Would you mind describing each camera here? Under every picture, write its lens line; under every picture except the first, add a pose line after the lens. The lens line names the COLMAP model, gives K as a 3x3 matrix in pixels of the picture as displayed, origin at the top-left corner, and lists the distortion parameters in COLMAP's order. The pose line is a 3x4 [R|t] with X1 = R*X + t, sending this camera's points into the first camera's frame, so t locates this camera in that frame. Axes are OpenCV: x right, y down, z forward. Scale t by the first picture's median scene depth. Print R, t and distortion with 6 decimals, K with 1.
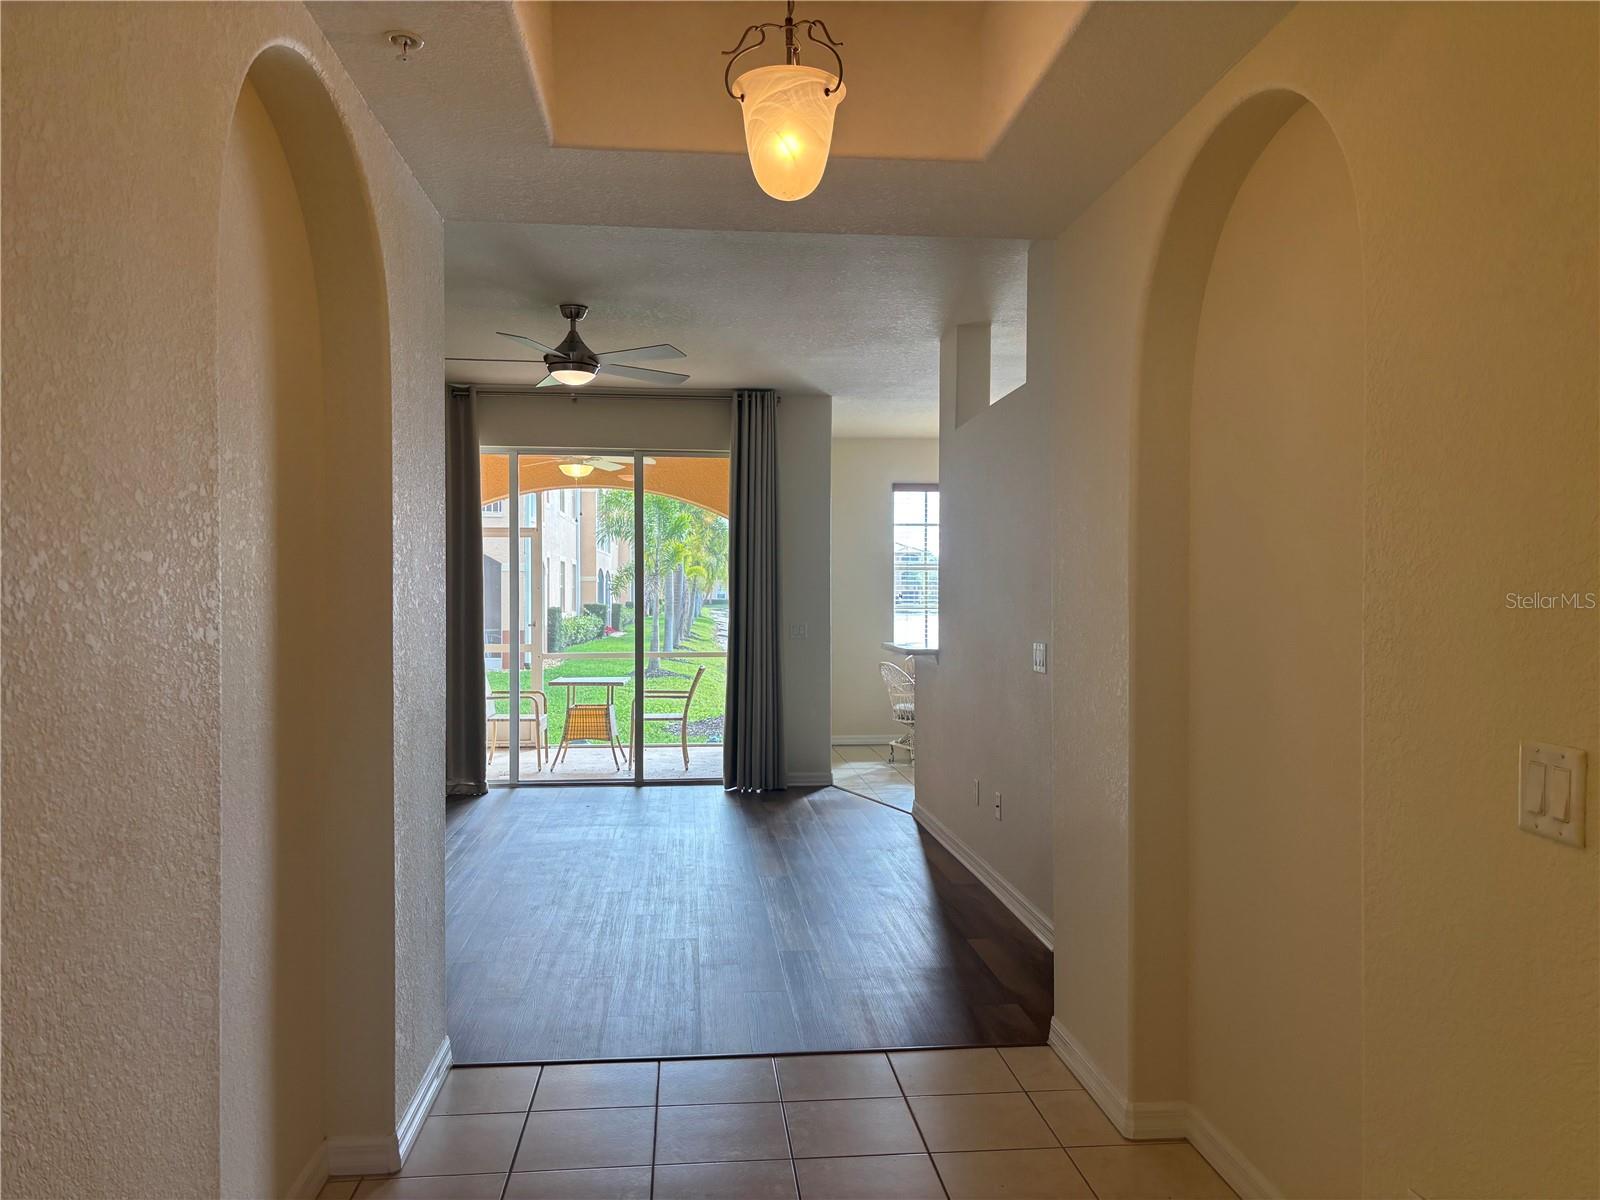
lens RADIAL K [[1211.1, 0, 800.4], [0, 1211.1, 599.3], [0, 0, 1]] dist [0.000932, 0.000744]
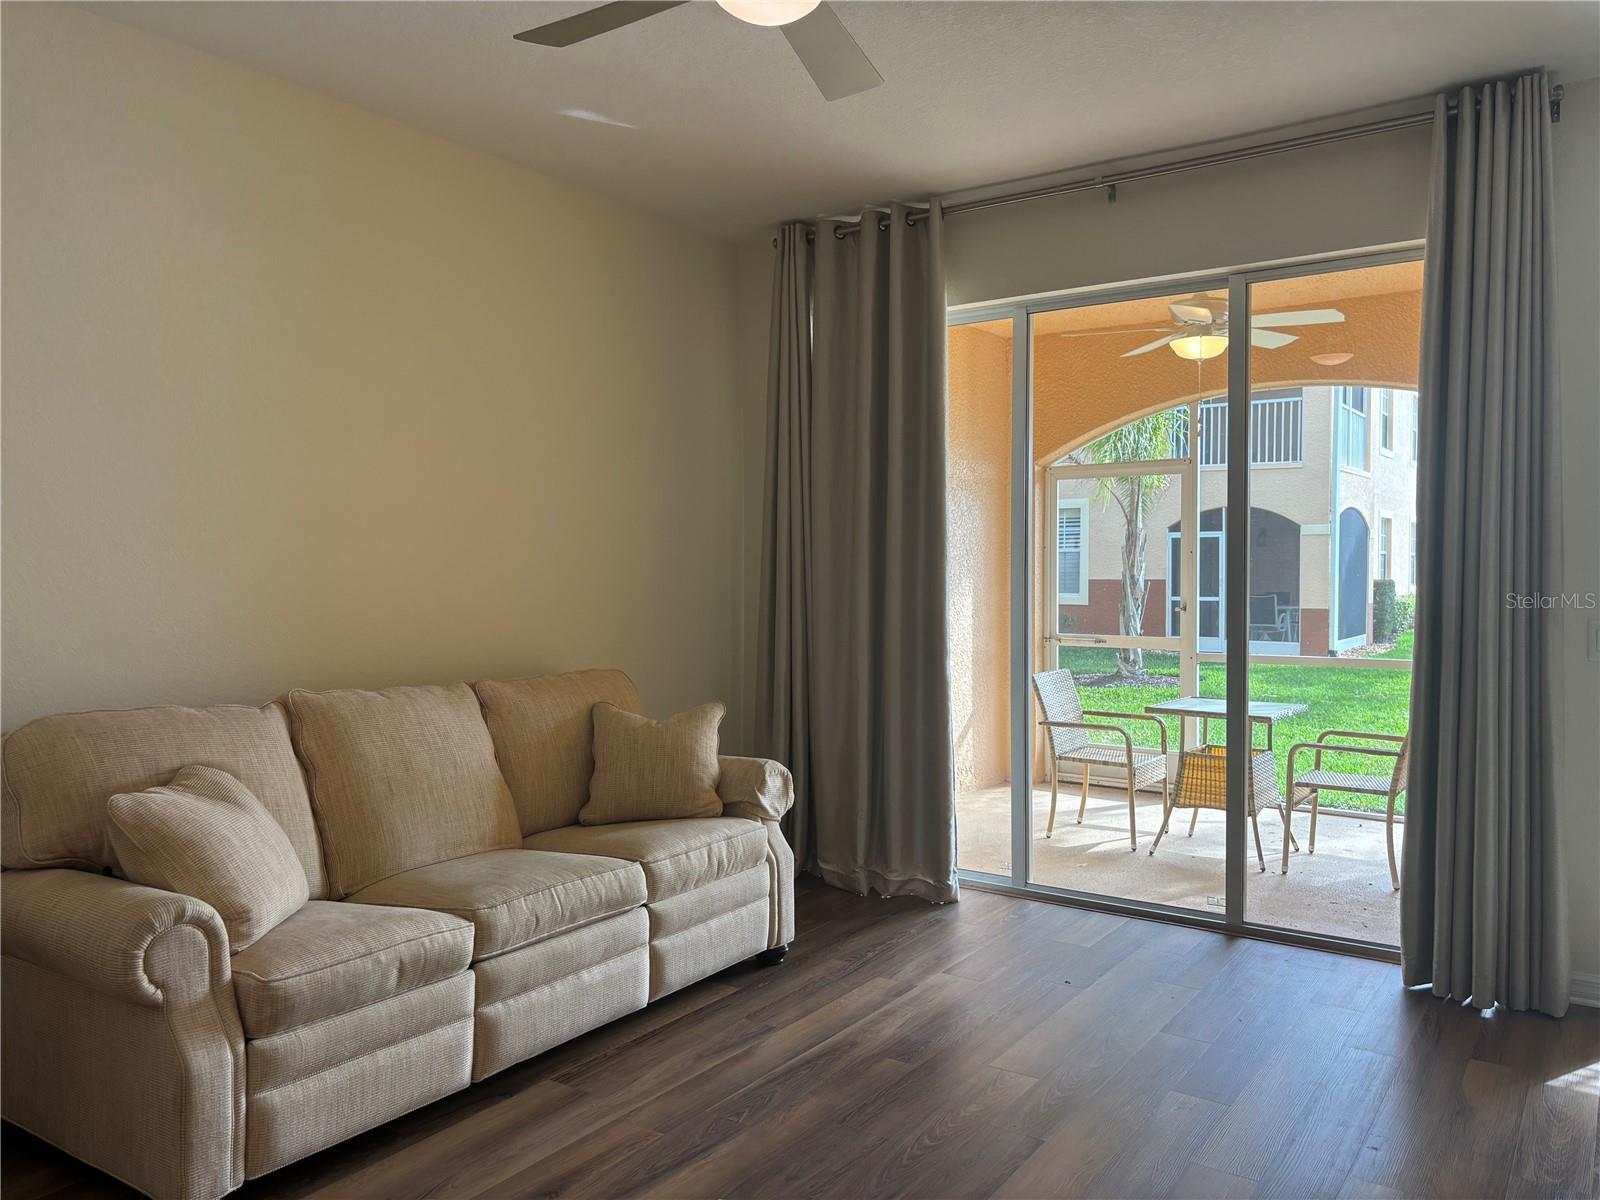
lens RADIAL K [[1211.1, 0, 800.6], [0, 1211.1, 606.0], [0, 0, 1]] dist [0.000932, 0.000744]
pose [[0.768326, 0.021288, -0.639705, 0.052764], [-0.002383, 0.999535, 0.030400, 0.000424], [0.640054, -0.021832, 0.768020, 0.503323]]
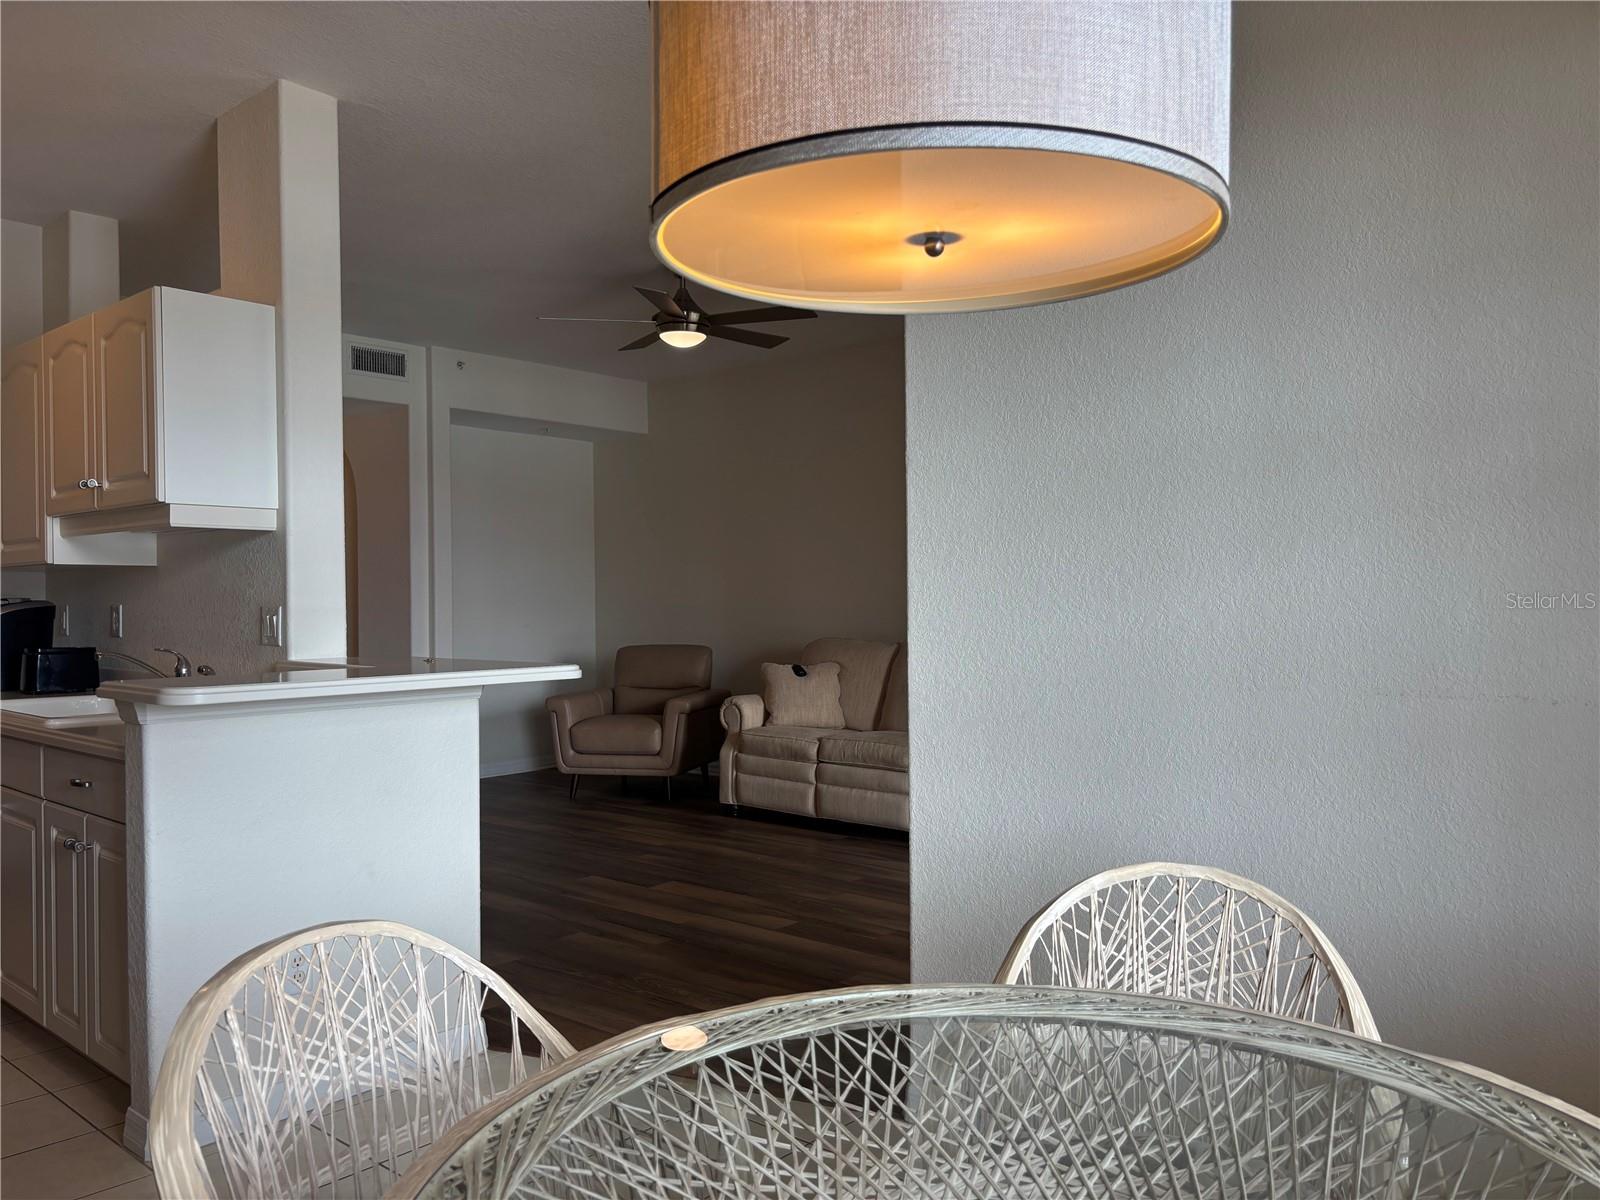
lens RADIAL K [[1211.1, 0, 800.3], [0, 1211.1, 600.3], [0, 0, 1]] dist [0.000932, 0.000744]
pose [[-0.724240, 0.007554, -0.689506, 0.351107], [0.001893, 0.999958, 0.008968, 0.009456], [0.689545, 0.005190, -0.724224, 1.459958]]
